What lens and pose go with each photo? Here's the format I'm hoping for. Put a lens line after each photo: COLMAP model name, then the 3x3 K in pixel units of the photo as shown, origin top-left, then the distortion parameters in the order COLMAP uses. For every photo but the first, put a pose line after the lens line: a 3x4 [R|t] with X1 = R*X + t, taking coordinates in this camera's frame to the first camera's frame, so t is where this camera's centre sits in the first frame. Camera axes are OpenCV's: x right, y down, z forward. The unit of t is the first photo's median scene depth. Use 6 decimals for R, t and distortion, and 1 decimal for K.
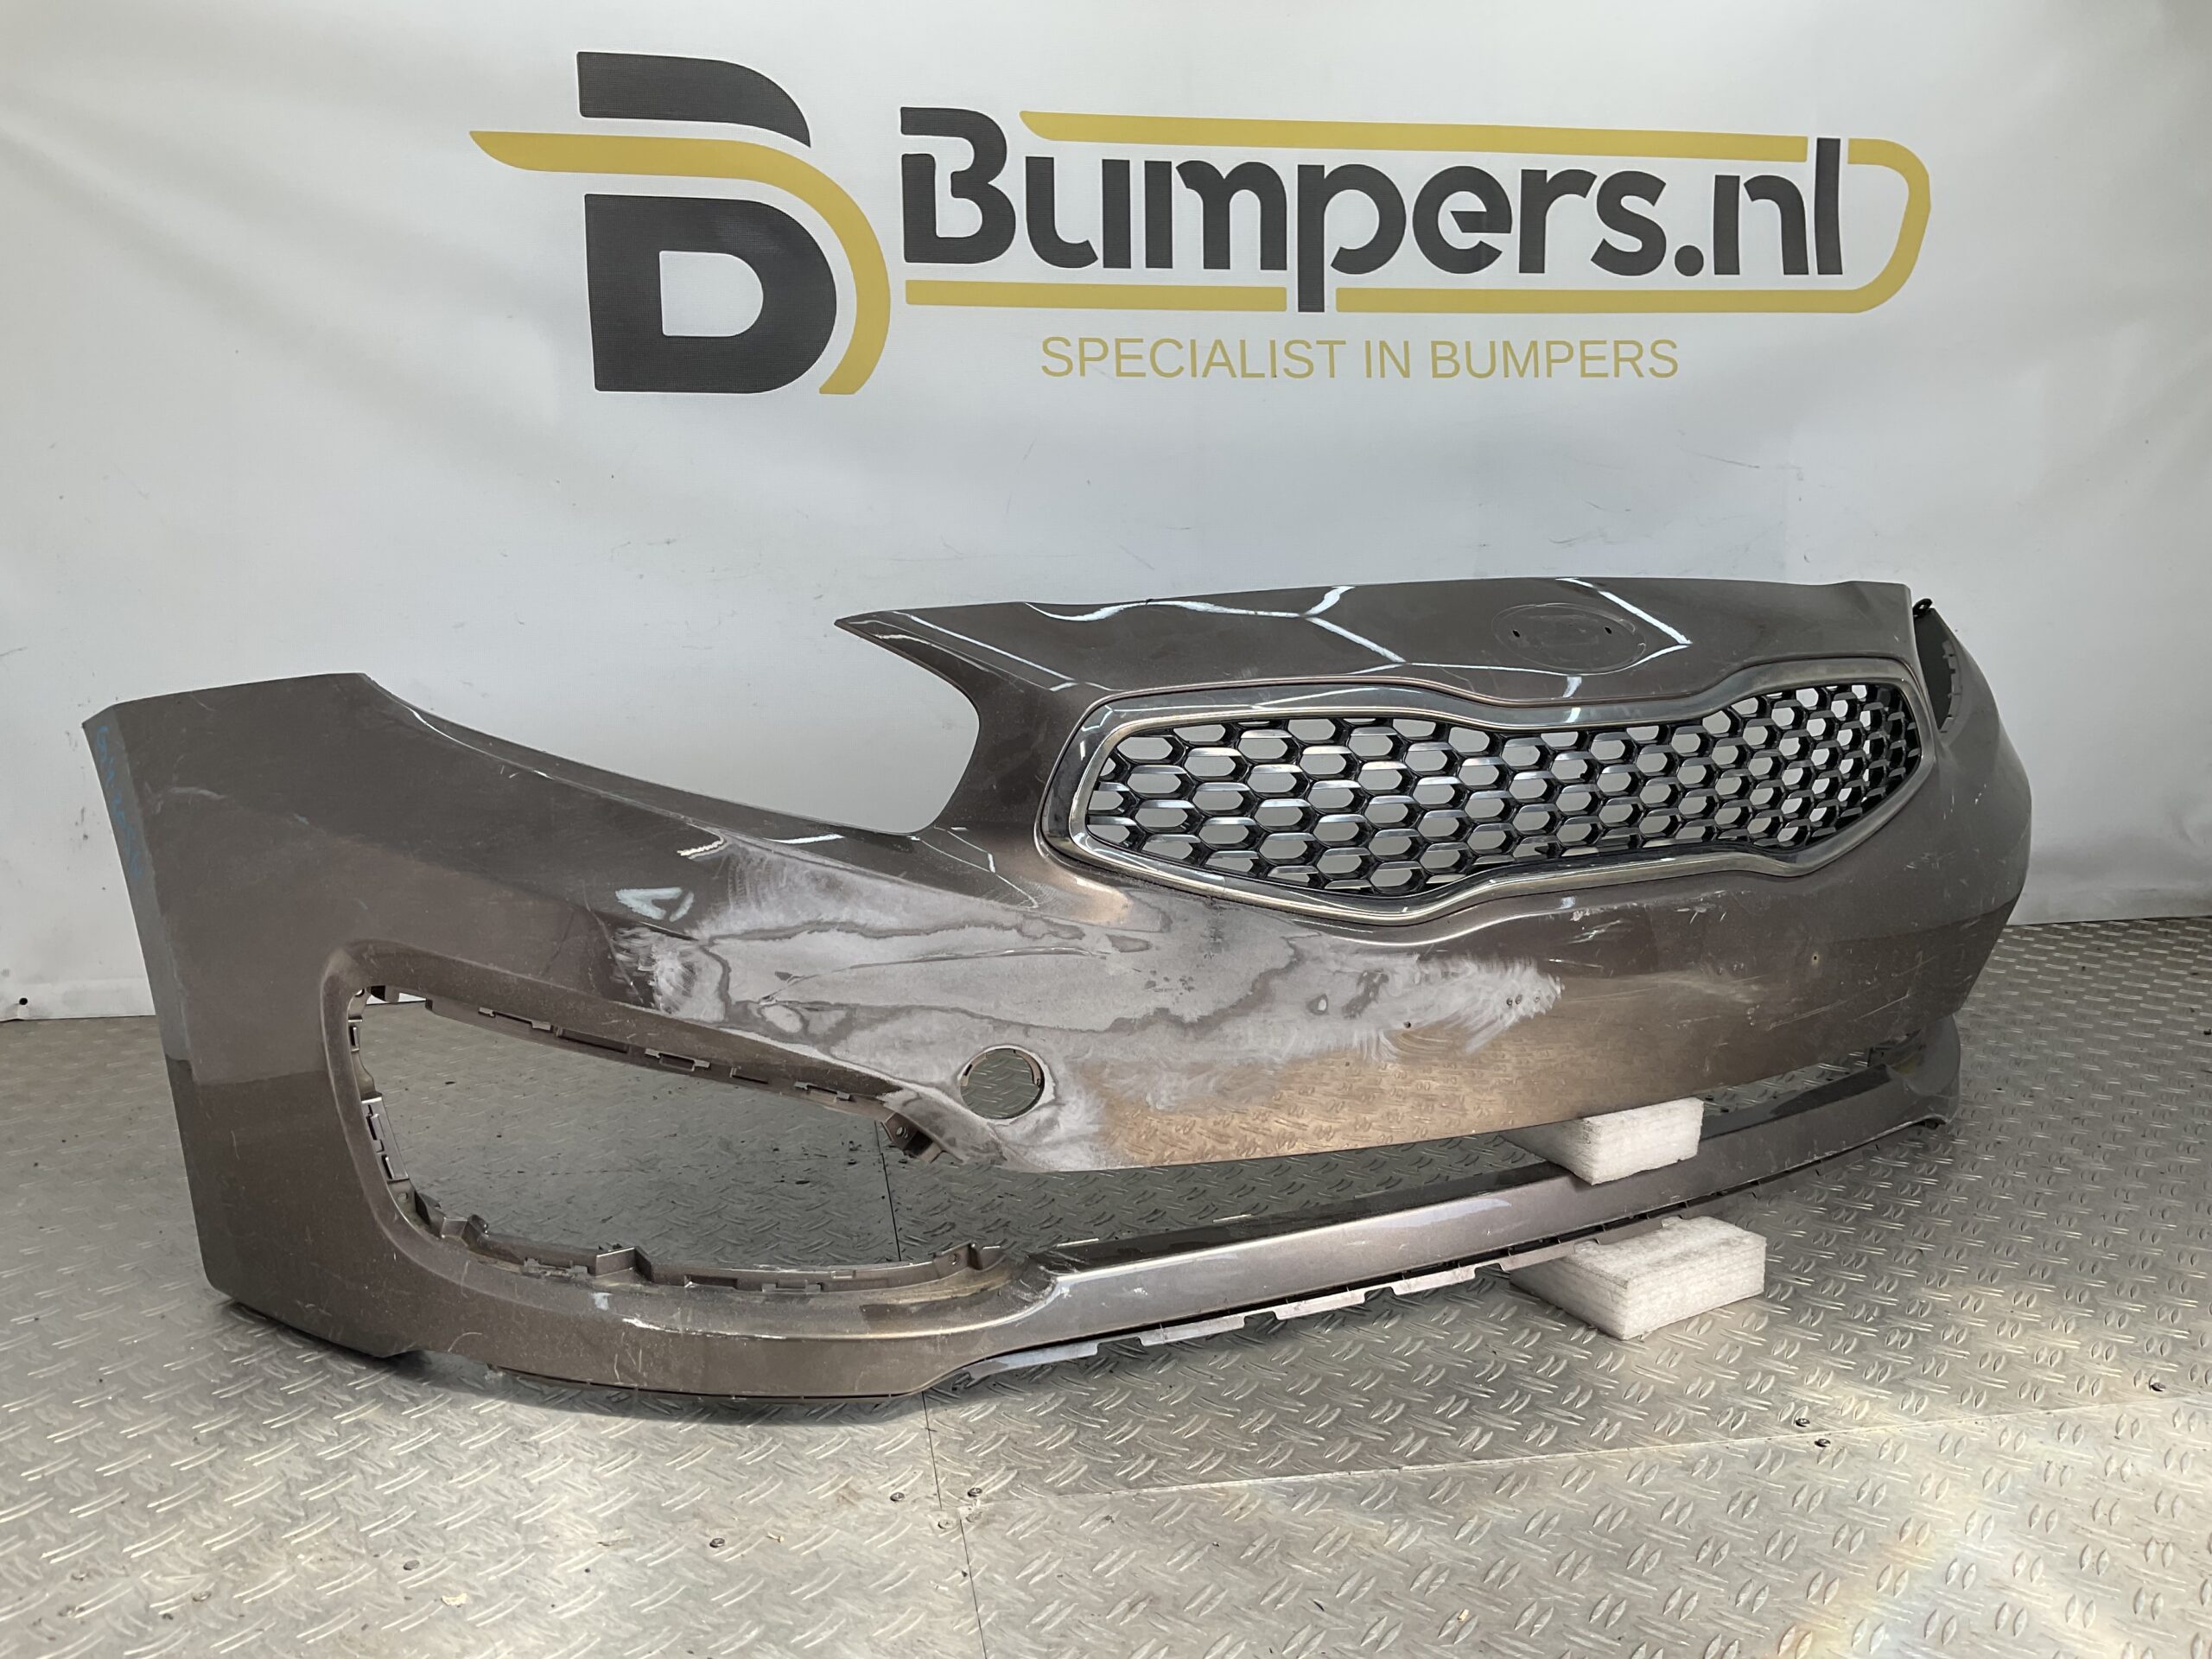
lens RADIAL K [[1809.5, 0, 1098.1], [0, 1809.5, 822.0], [0, 0, 1]] dist [0.112511, -0.227780]
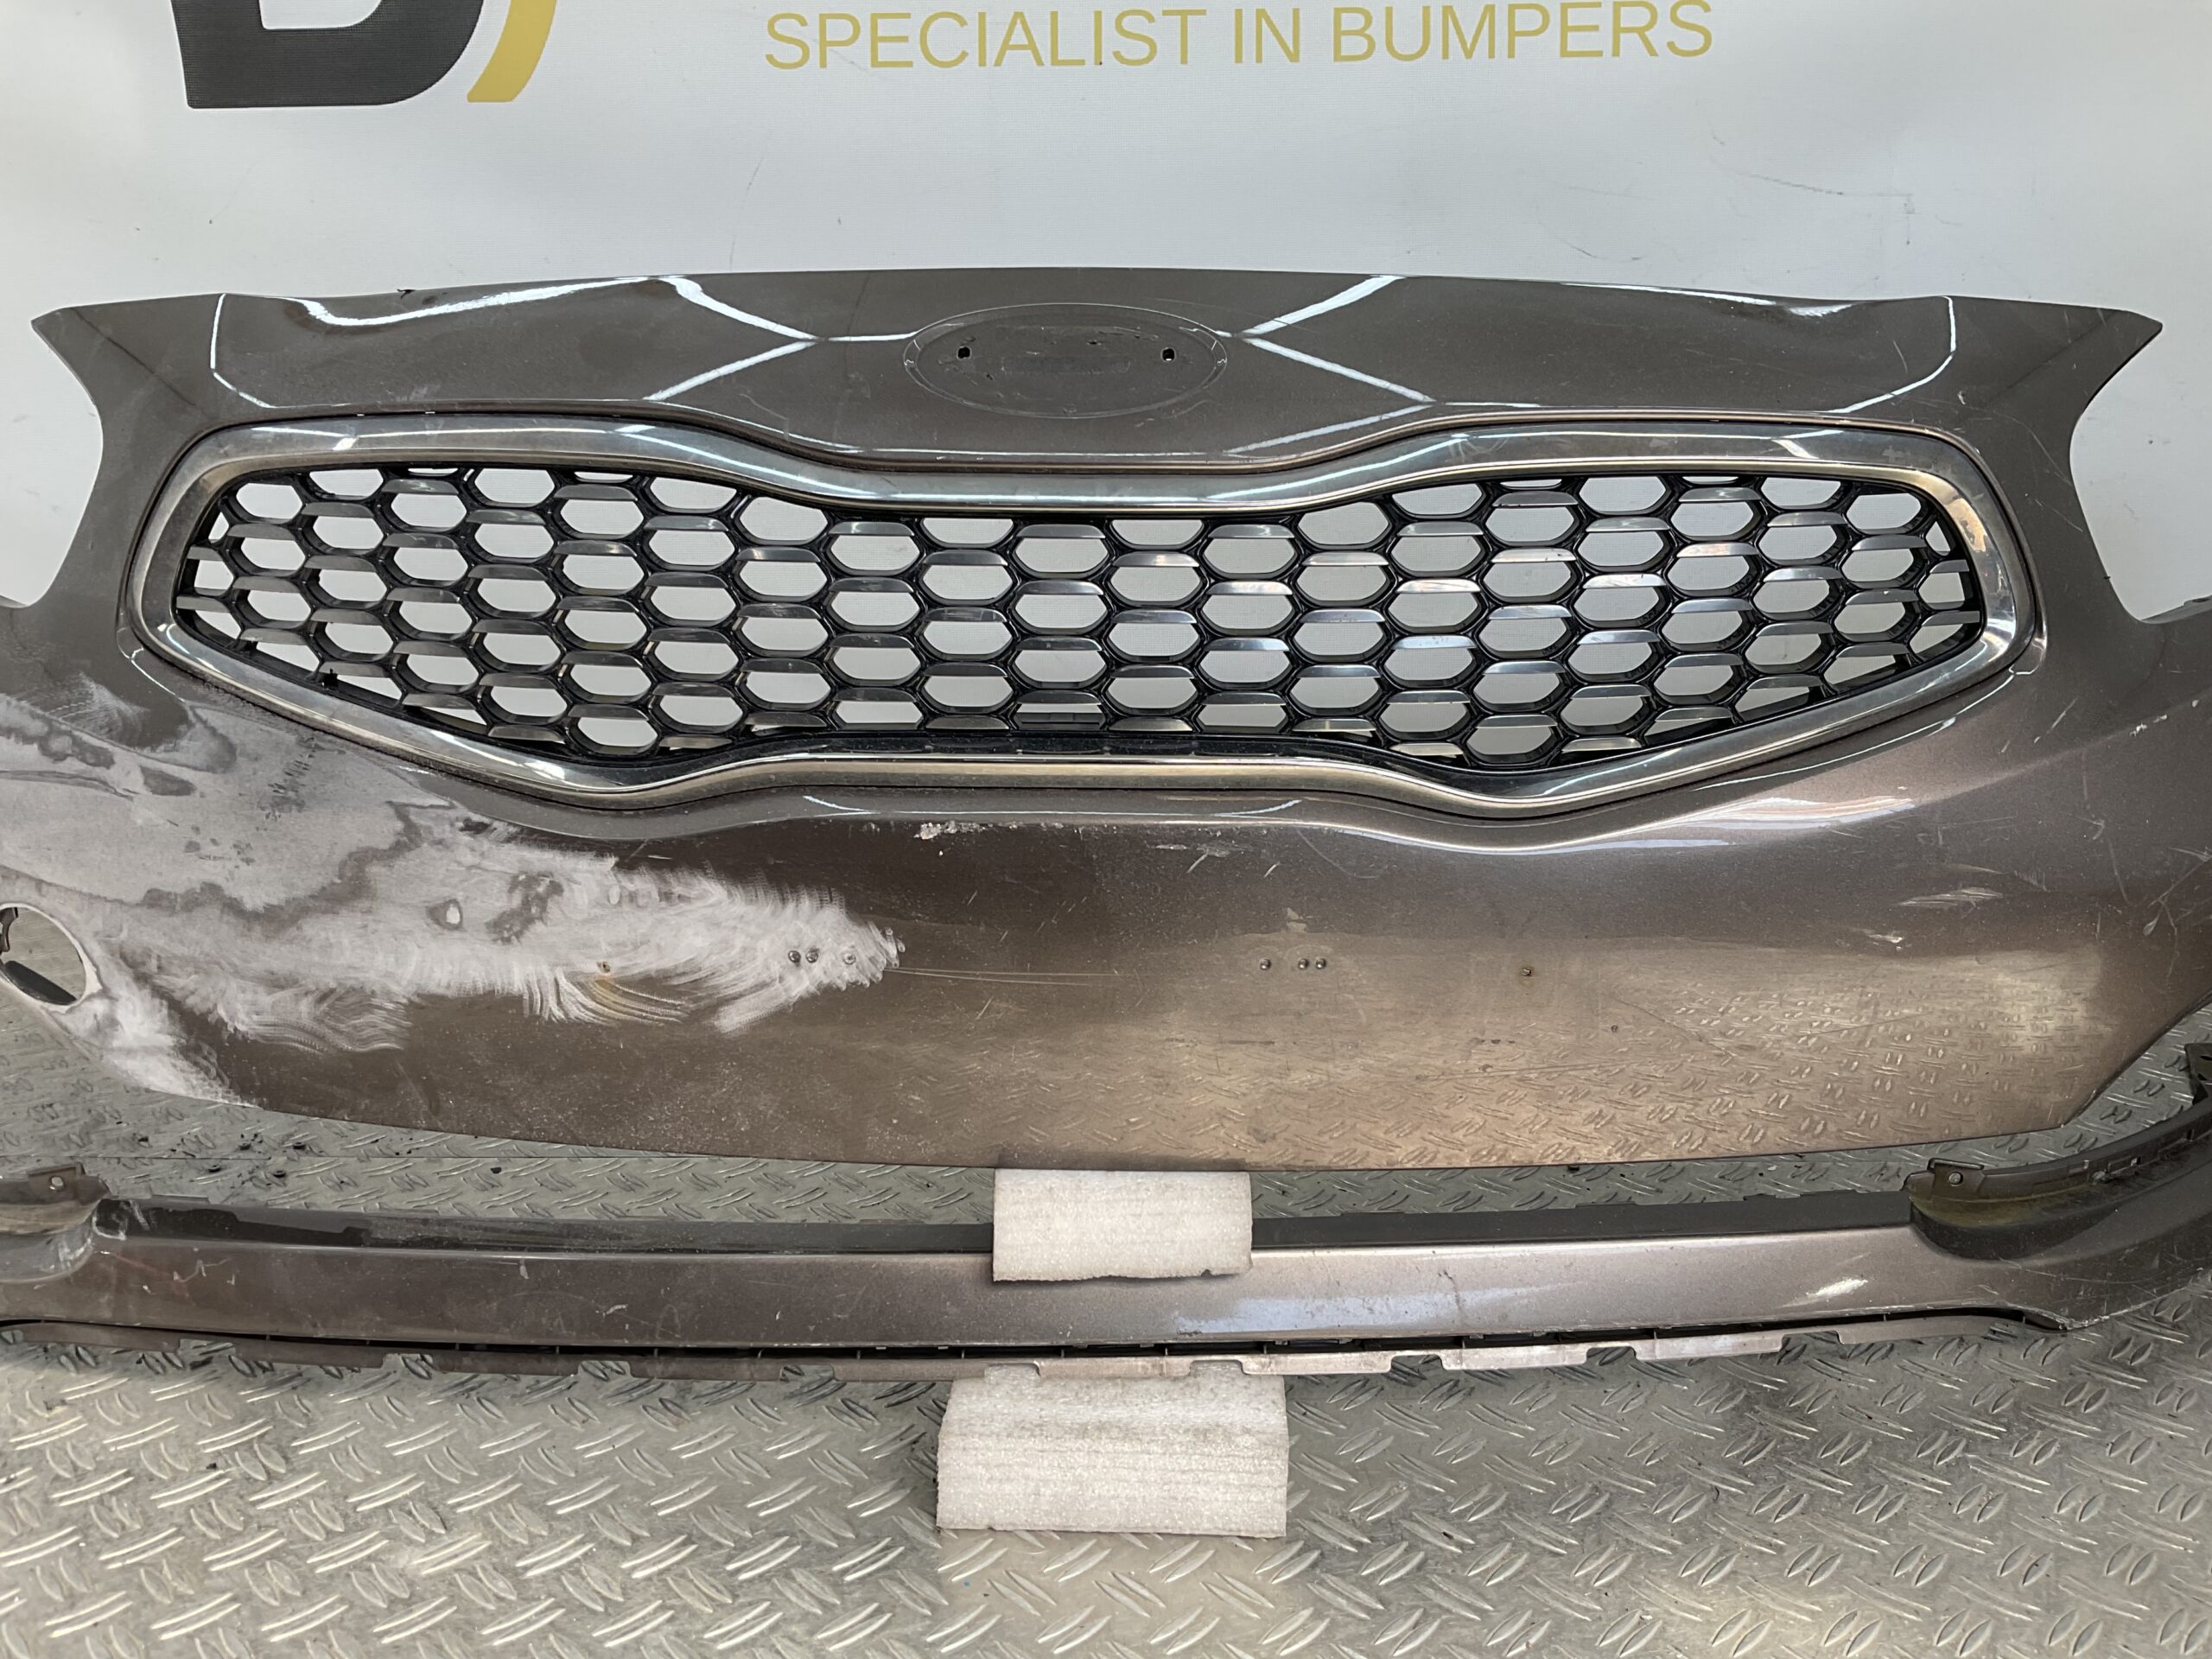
lens RADIAL K [[1809.5, 0, 1098.1], [0, 1809.5, 822.0], [0, 0, 1]] dist [0.112511, -0.227780]
pose [[0.864979, 0.119701, -0.487323, 0.648933], [-0.081457, 0.991746, 0.099020, -0.014686], [0.495153, -0.045954, 0.867590, 0.568712]]
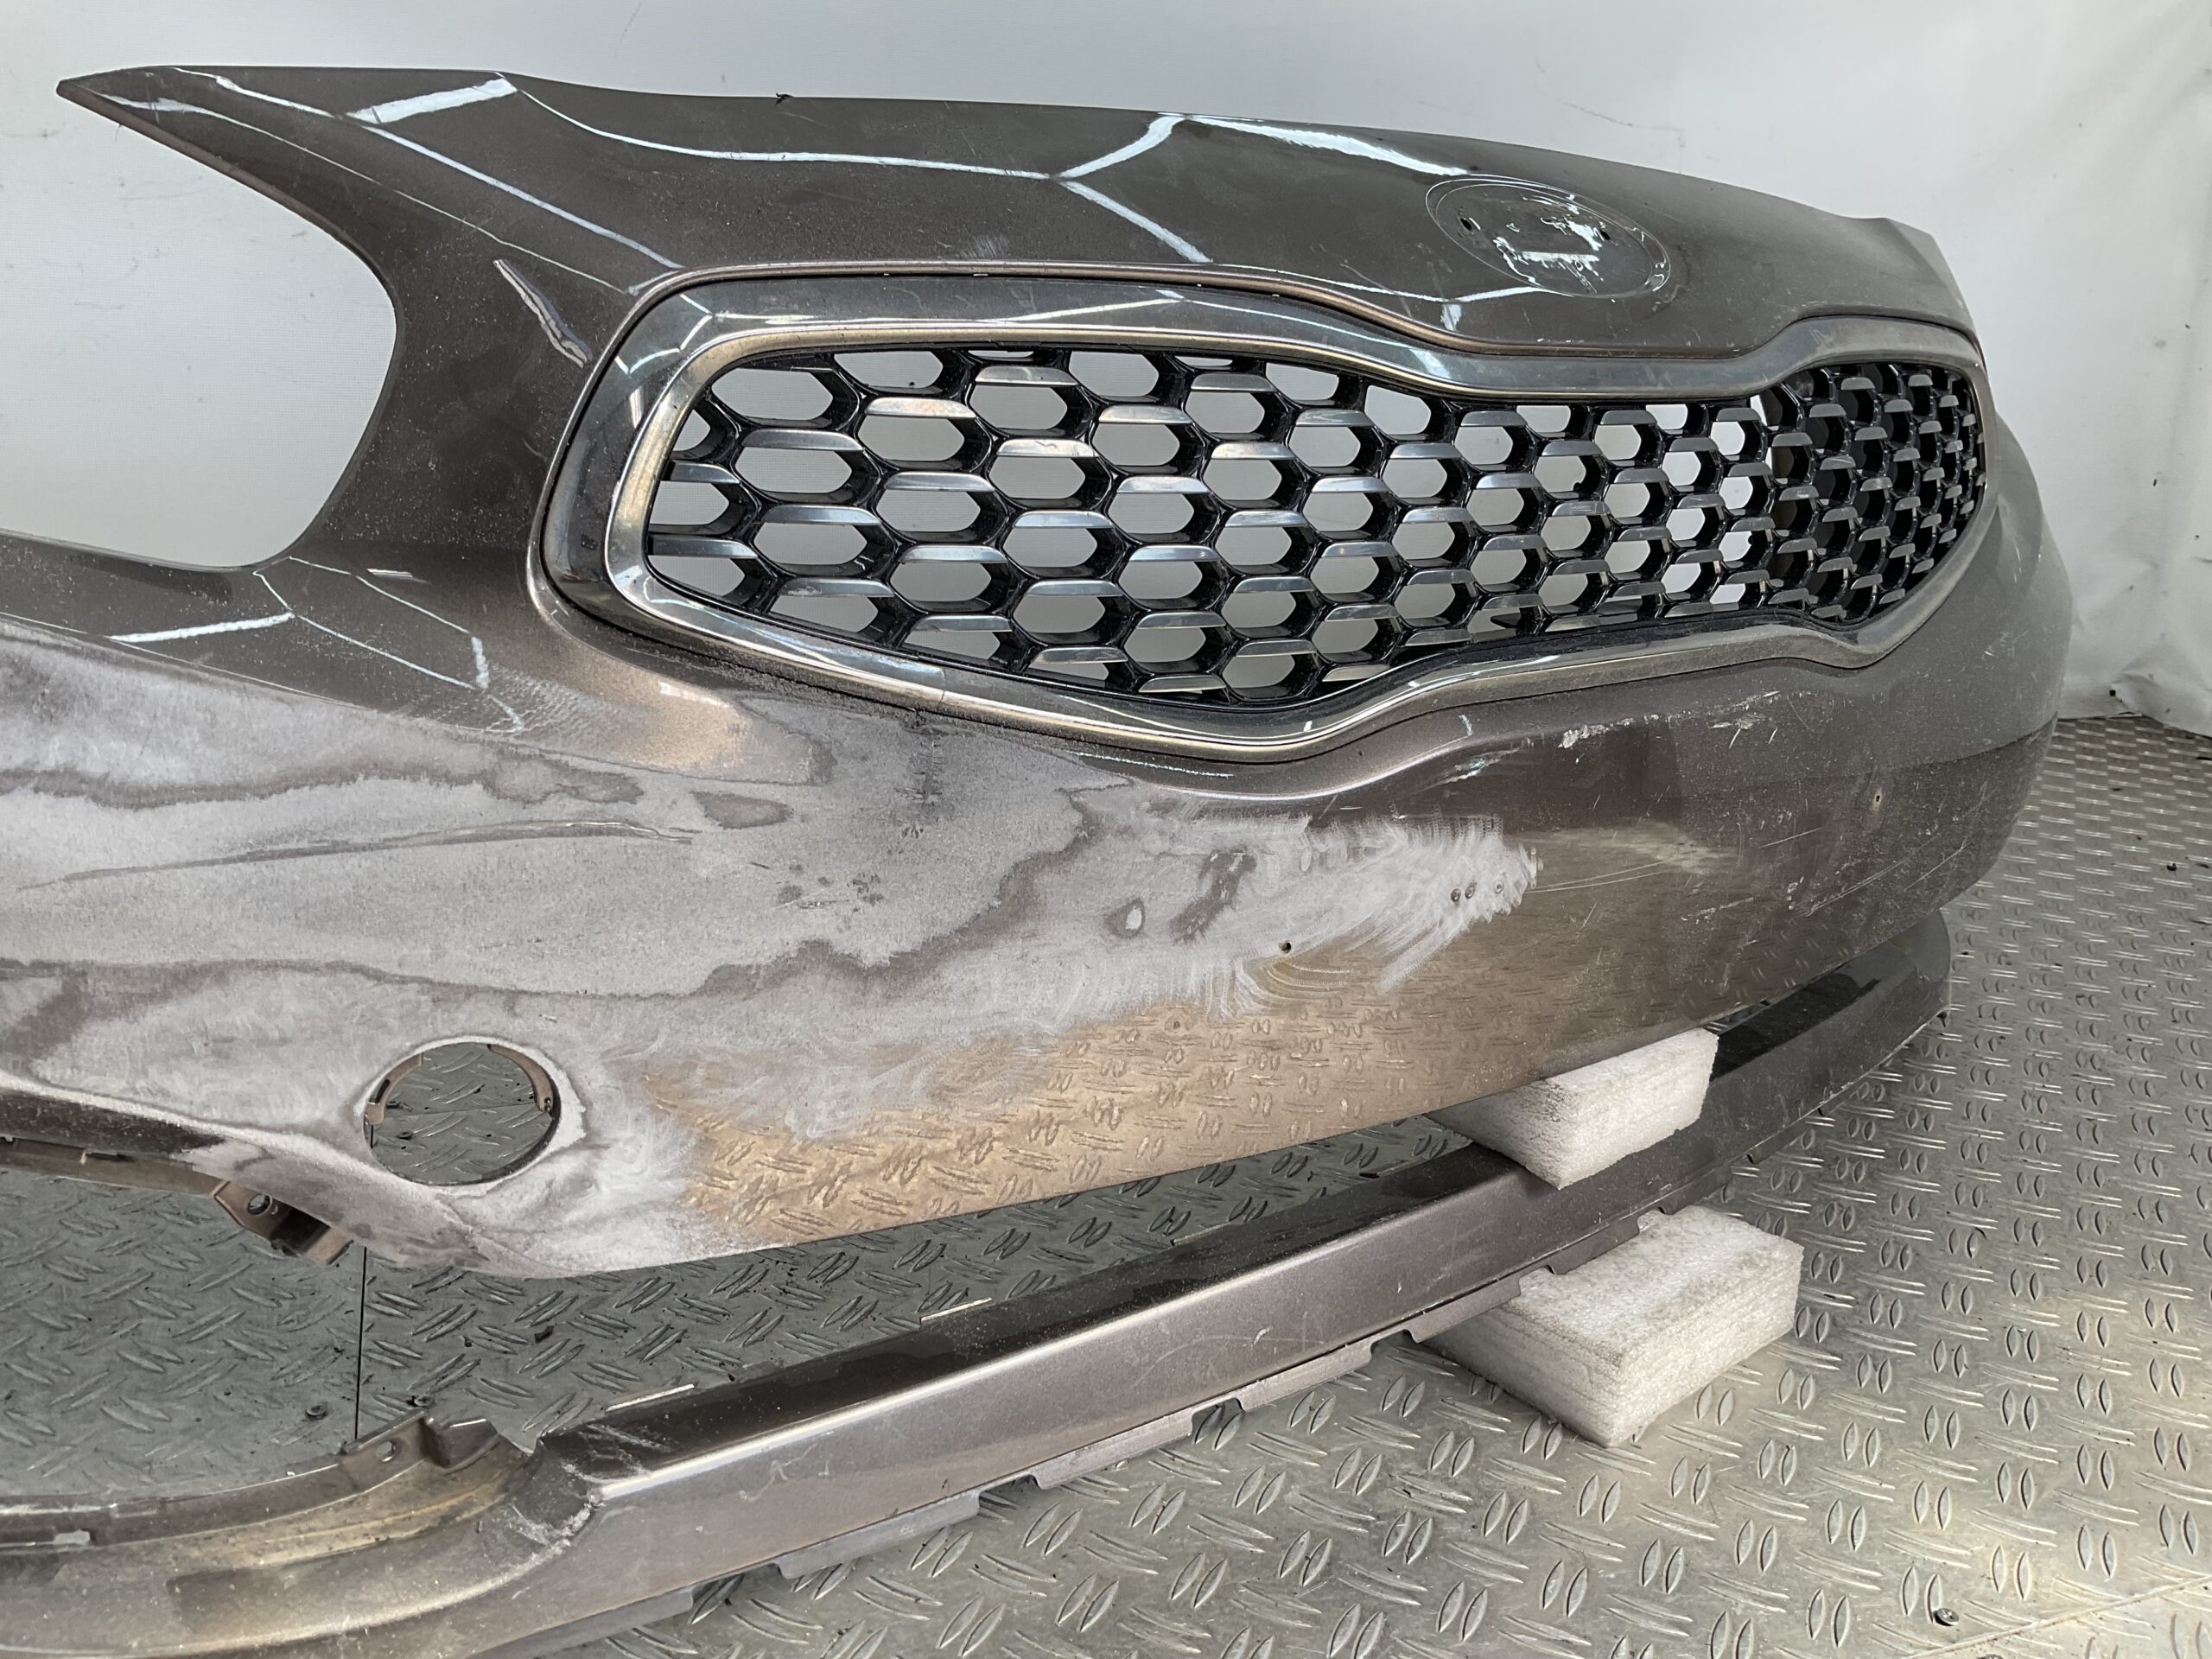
lens RADIAL K [[1809.5, 0, 1098.1], [0, 1809.5, 822.0], [0, 0, 1]] dist [0.112511, -0.227780]
pose [[0.986536, -0.012025, 0.163101, 0.031036], [-0.006352, 0.993724, 0.111682, 0.016817], [-0.163420, -0.111214, 0.980268, 0.515563]]
